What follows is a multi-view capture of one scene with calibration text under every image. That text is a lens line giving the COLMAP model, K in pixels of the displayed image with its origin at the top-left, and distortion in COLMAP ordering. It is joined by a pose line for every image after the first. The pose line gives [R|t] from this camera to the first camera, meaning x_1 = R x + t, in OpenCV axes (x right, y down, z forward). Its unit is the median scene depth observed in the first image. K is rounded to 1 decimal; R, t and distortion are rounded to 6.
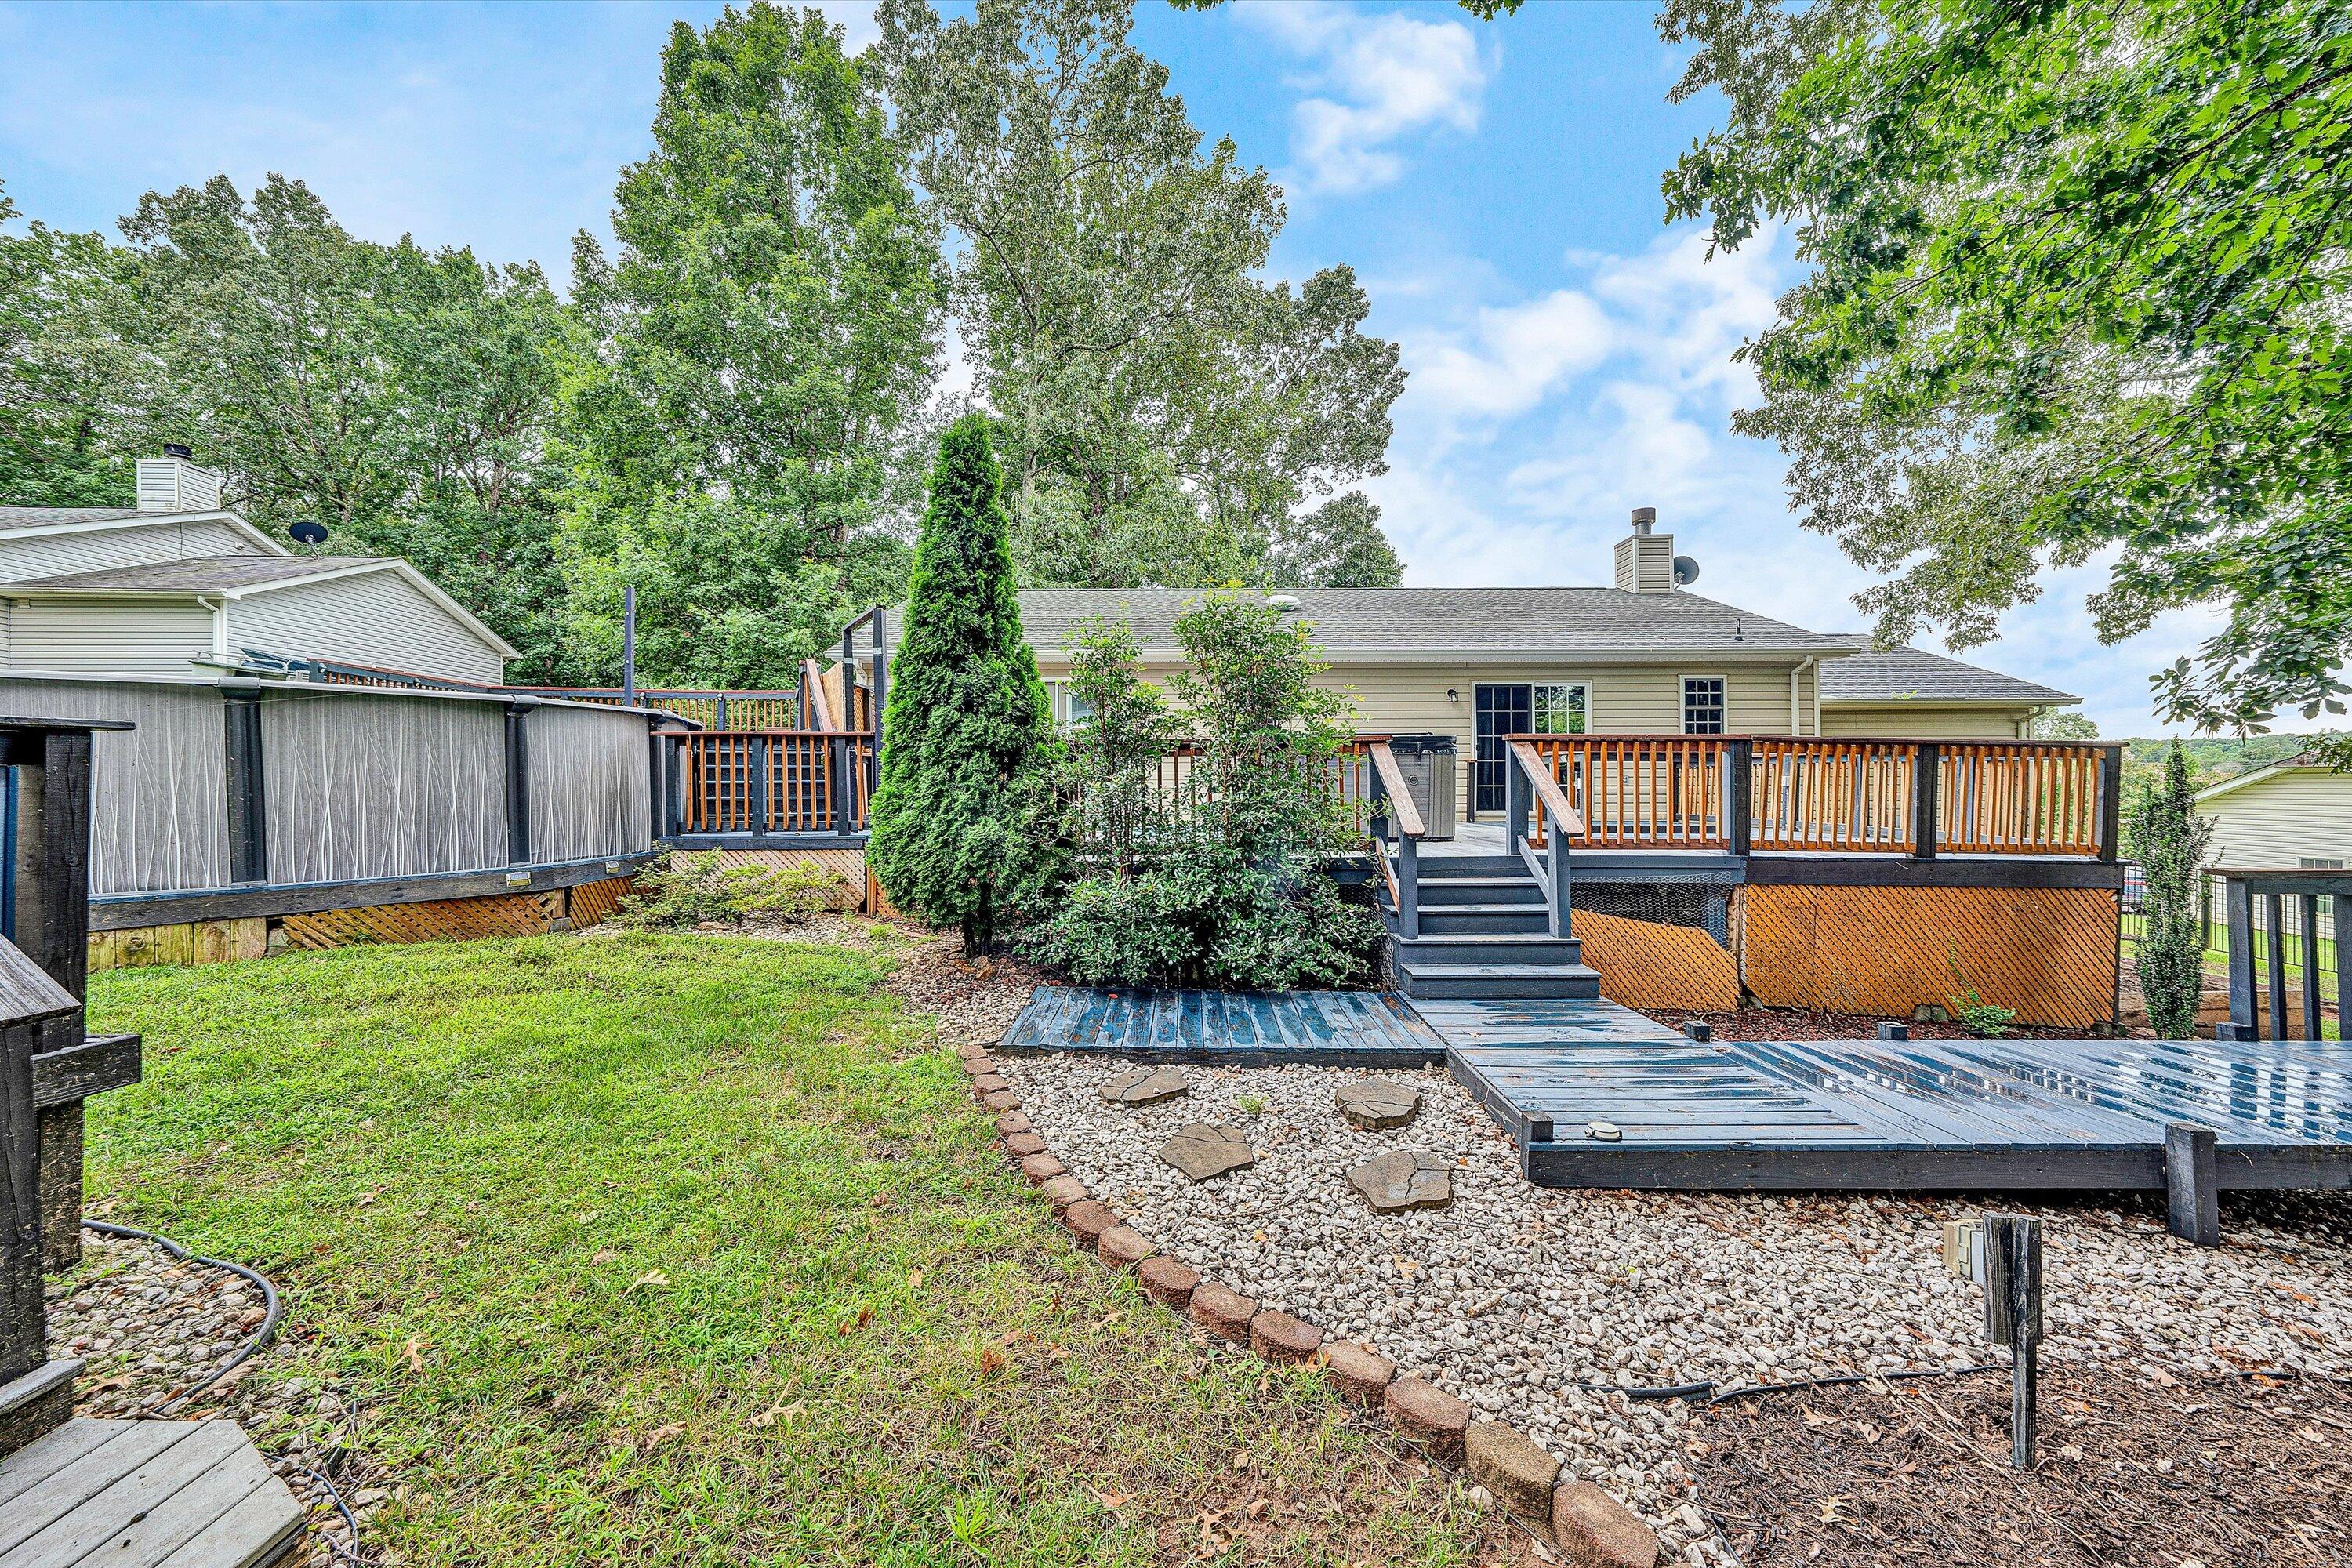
lens RADIAL K [[801.8, 0, 1195.7], [0, 801.8, 790.4], [0, 0, 1]] dist [-0.000832, 0.000147]
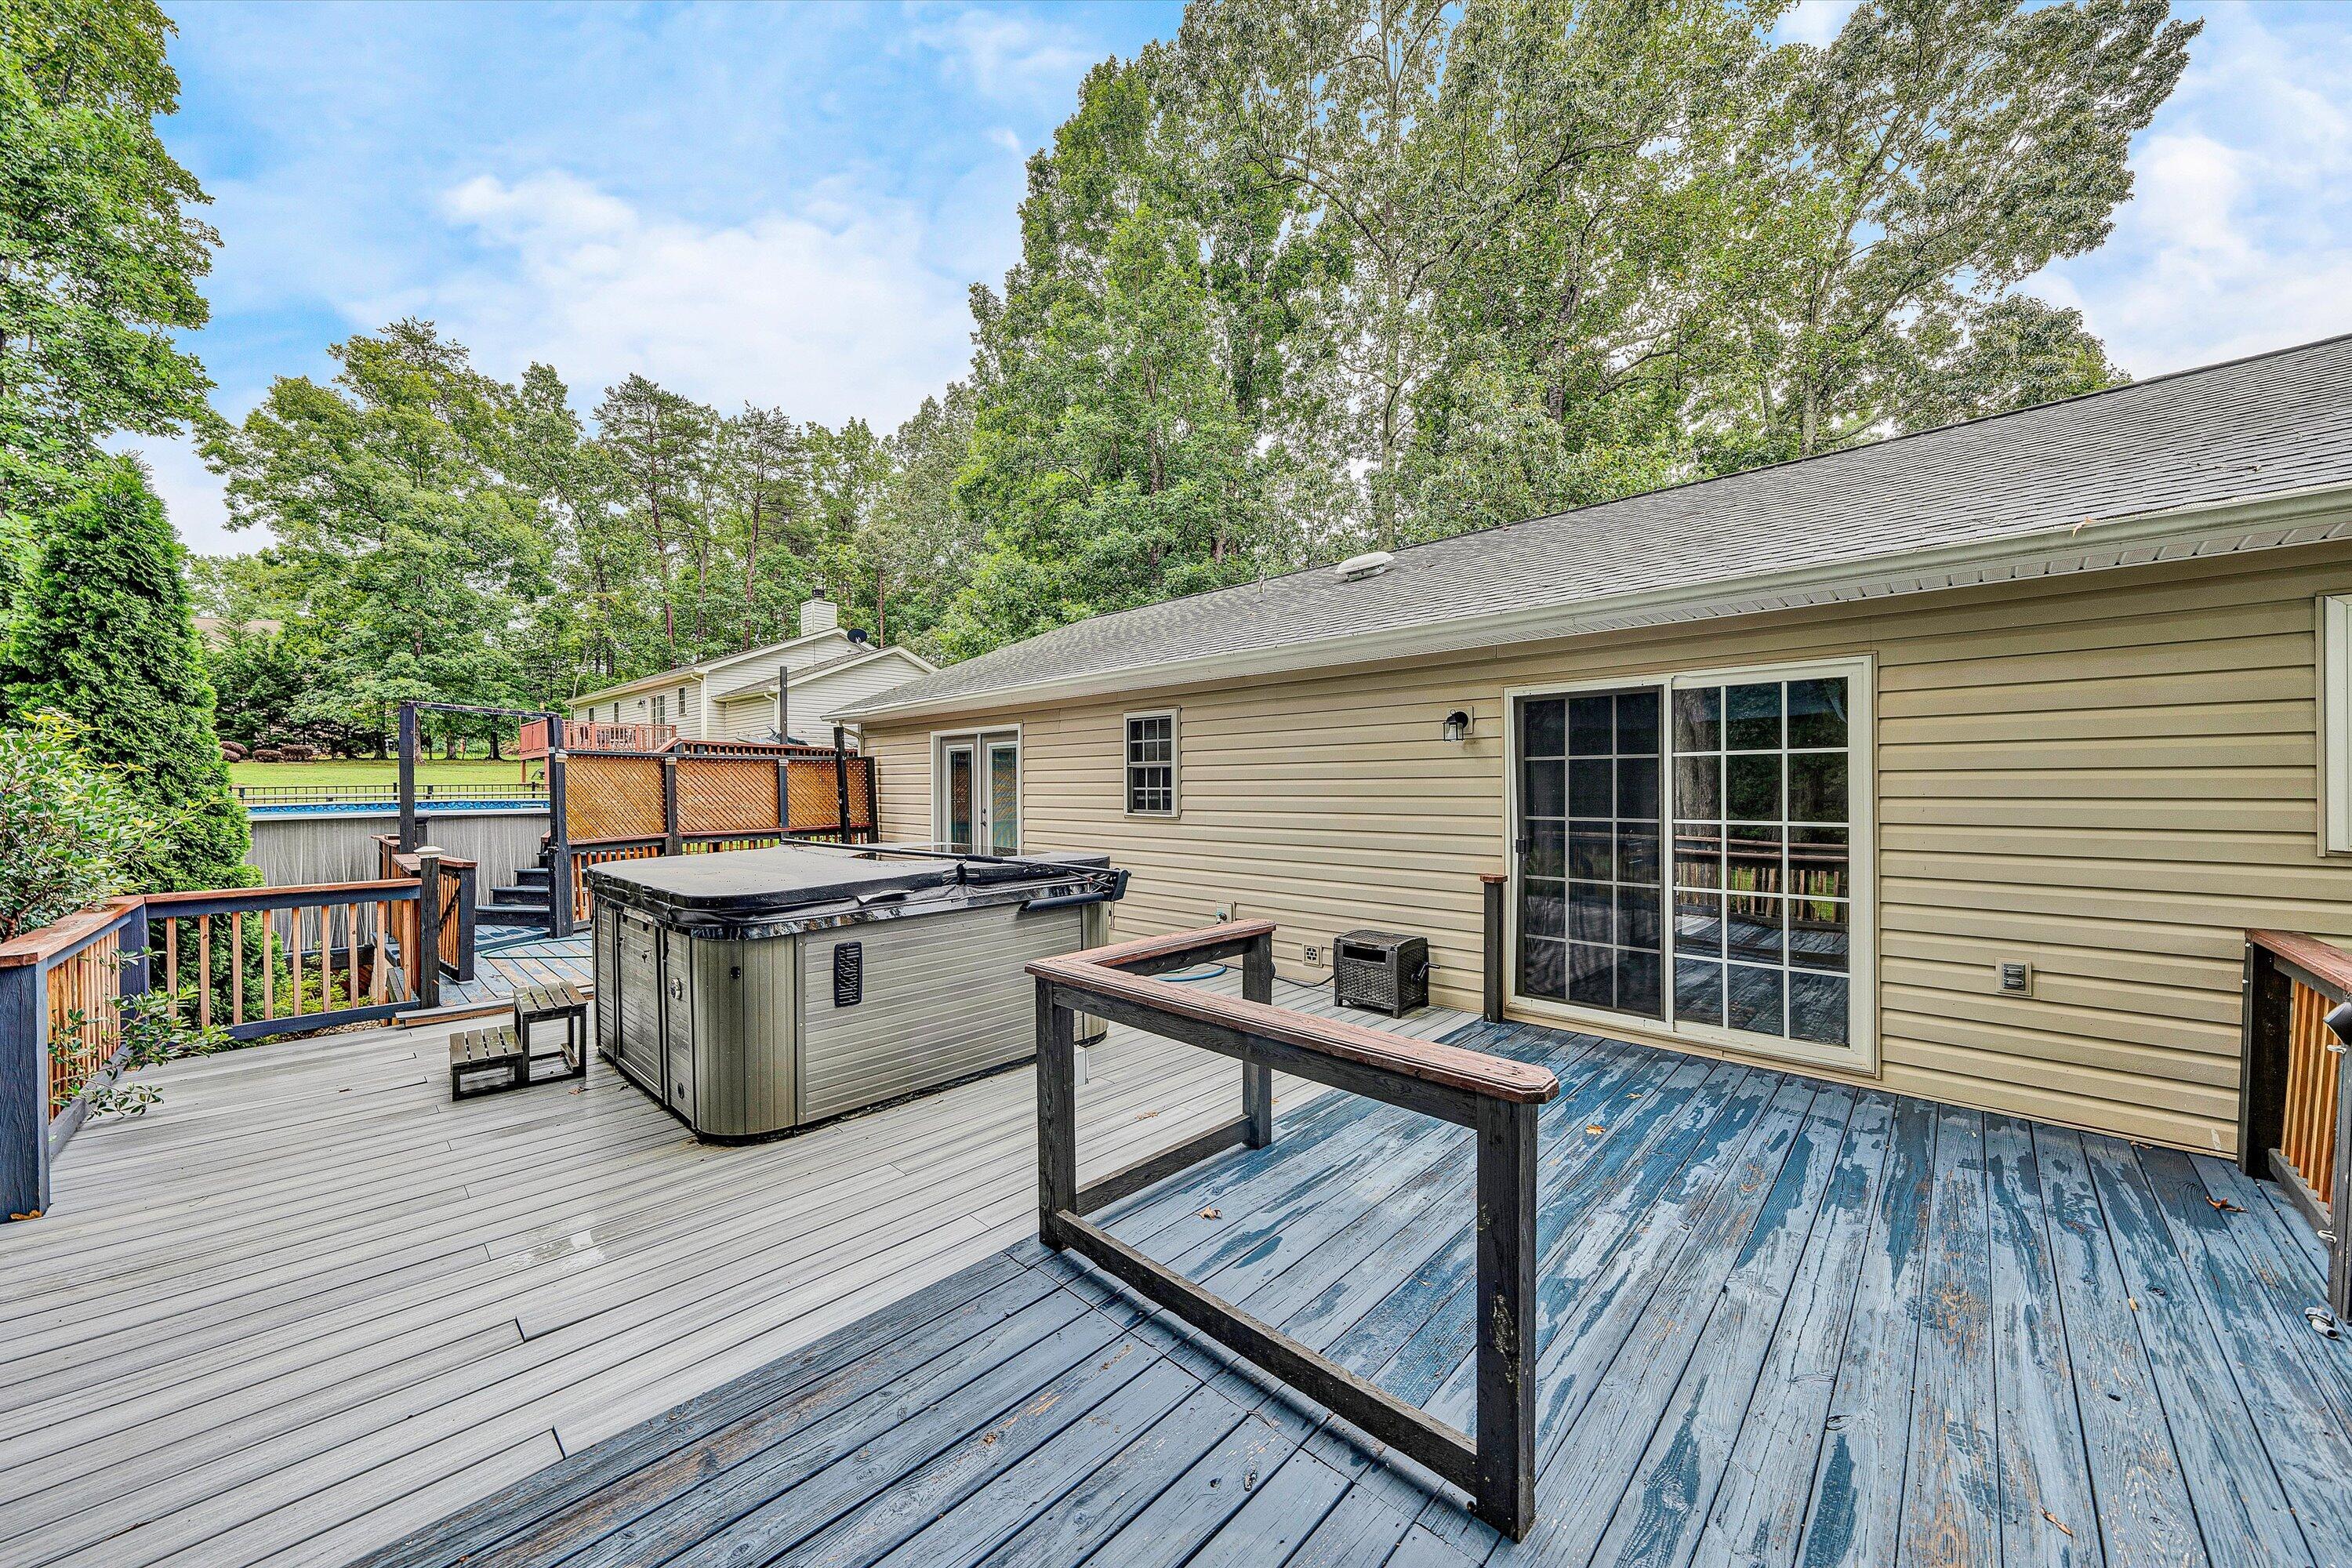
lens RADIAL K [[825.9, 0, 1169.3], [0, 825.9, 784.3], [0, 0, 1]] dist [-0.003025, 0.000541]
pose [[0.720471, -0.000051, -0.693485, 1.148425], [-0.008490, 0.999924, -0.008894, -0.178957], [0.693433, 0.012295, 0.720416, 1.247871]]
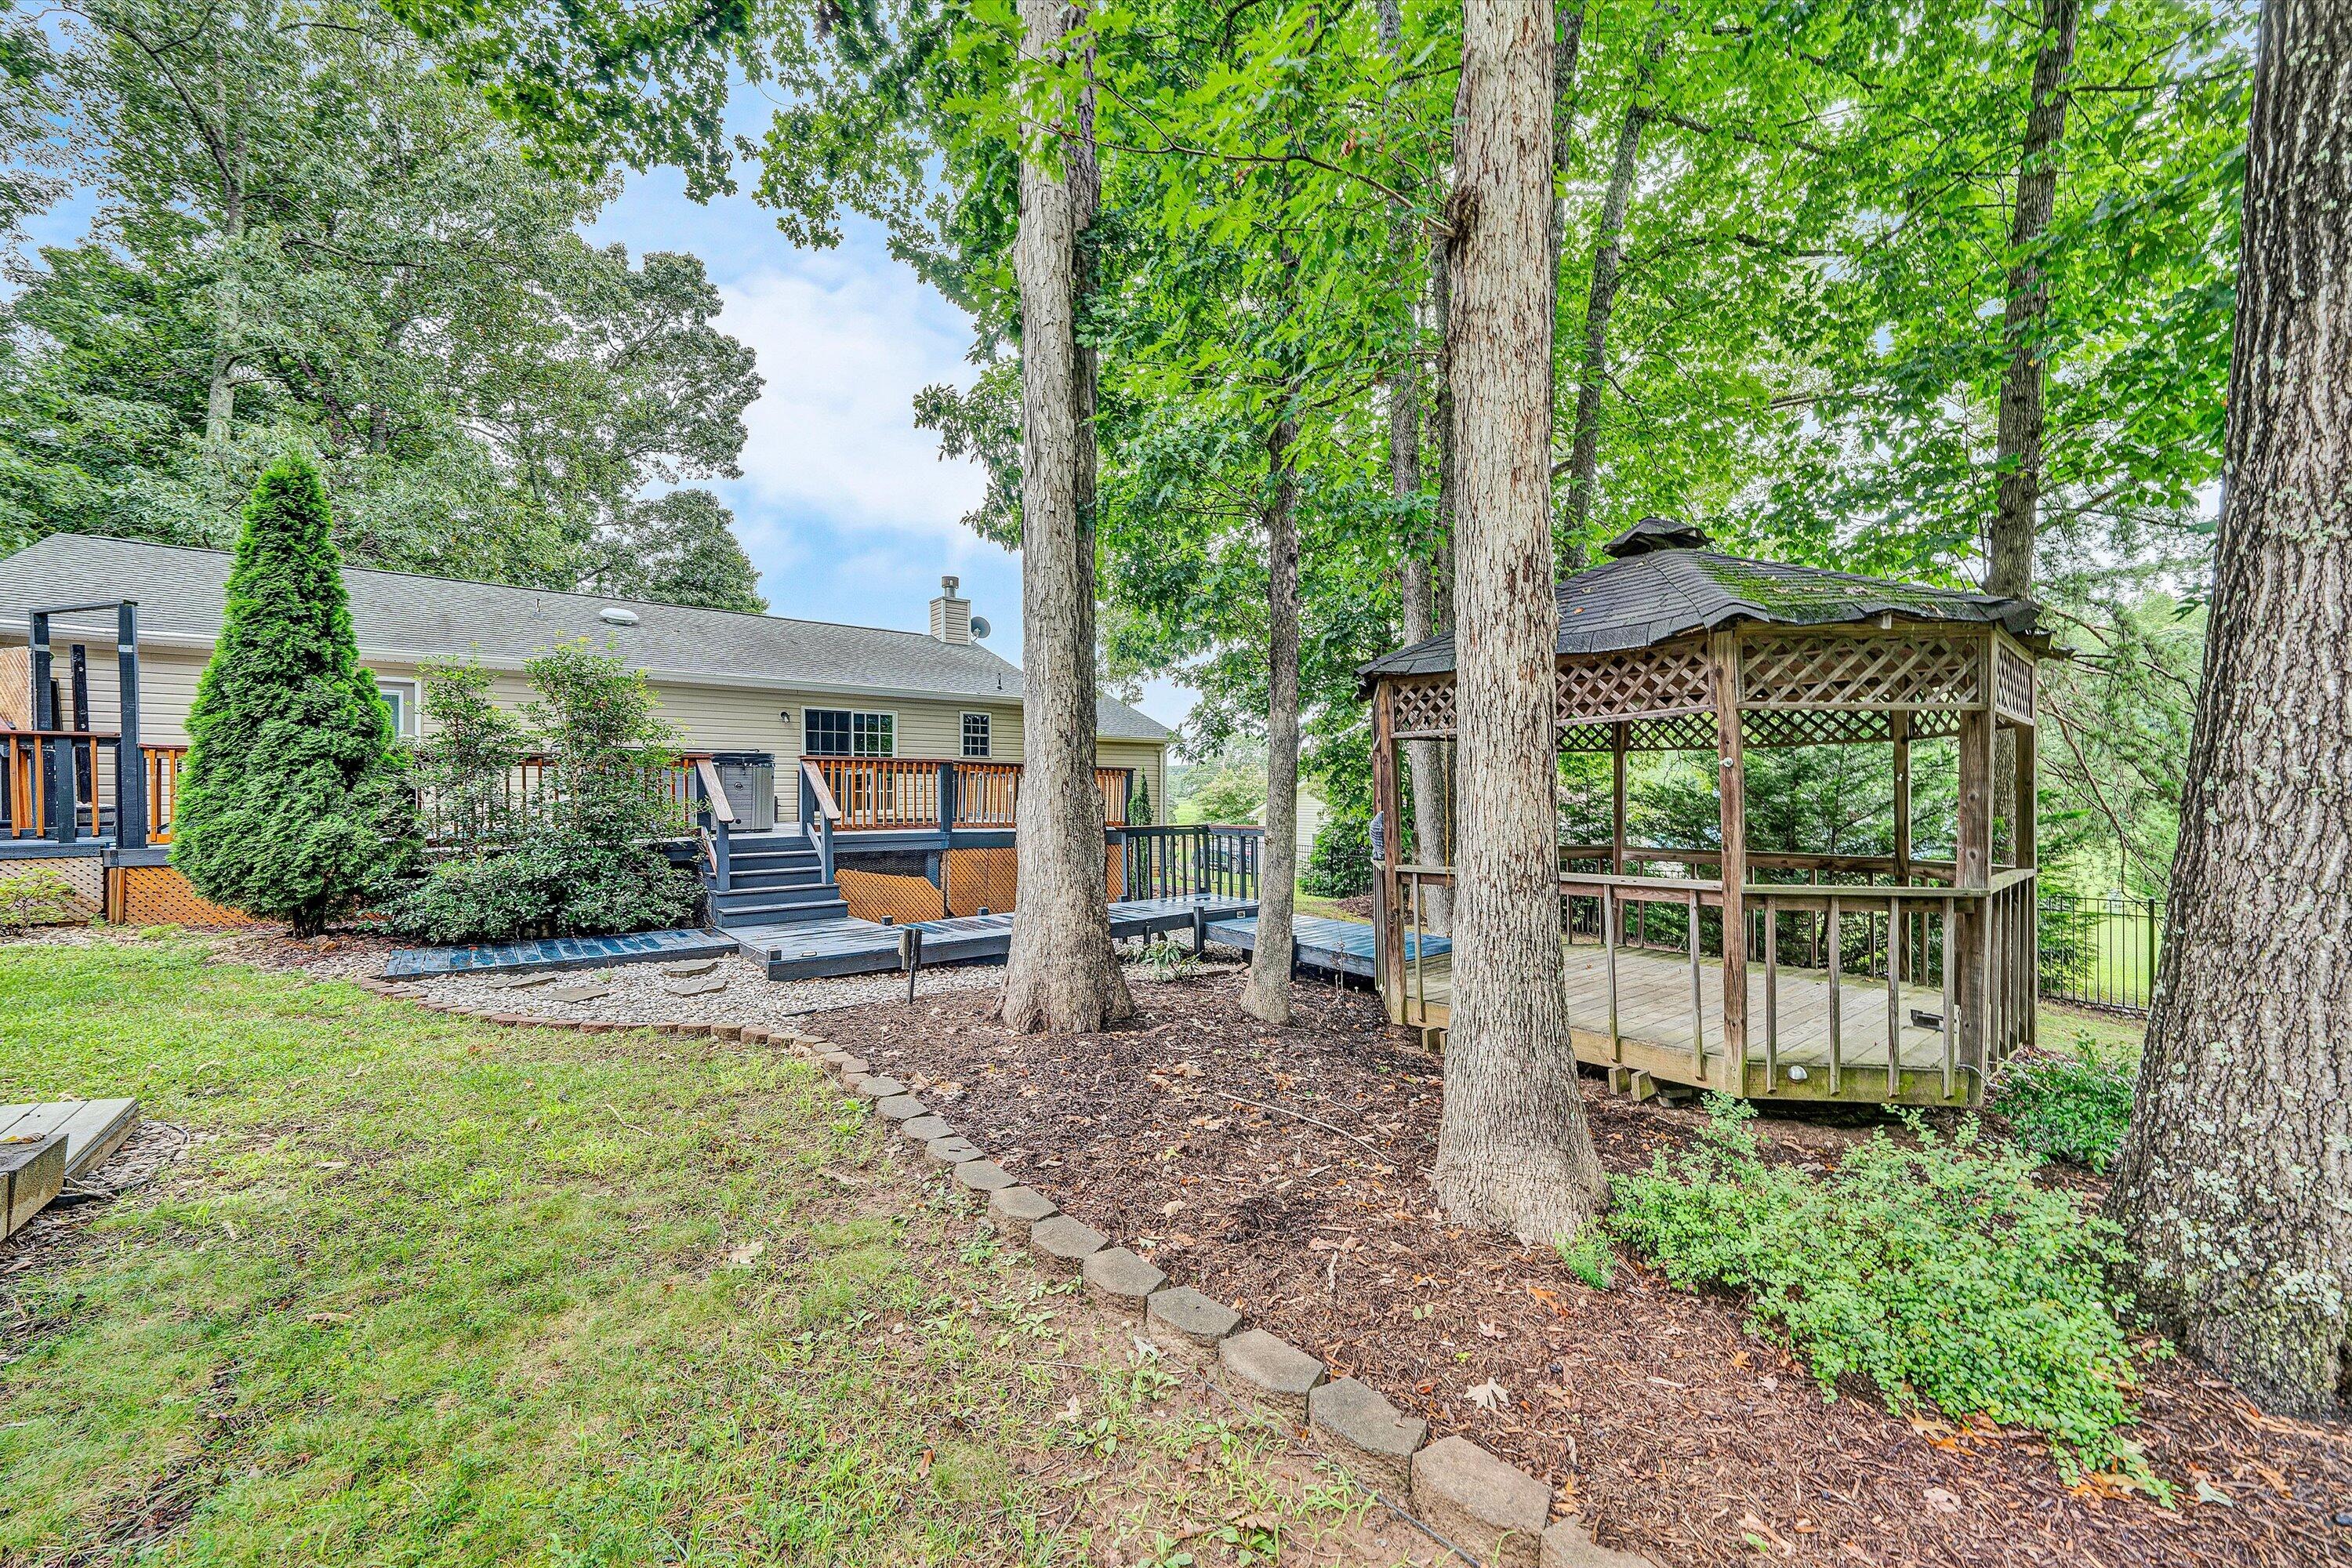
lens RADIAL K [[825.9, 0, 1148.3], [0, 825.9, 782.2], [0, 0, 1]] dist [-0.003025, 0.000541]
pose [[0.774063, 0.007349, 0.633066, -0.091007], [0.006096, 0.999800, -0.019060, 0.014234], [-0.633079, 0.018613, 0.773864, -0.664122]]
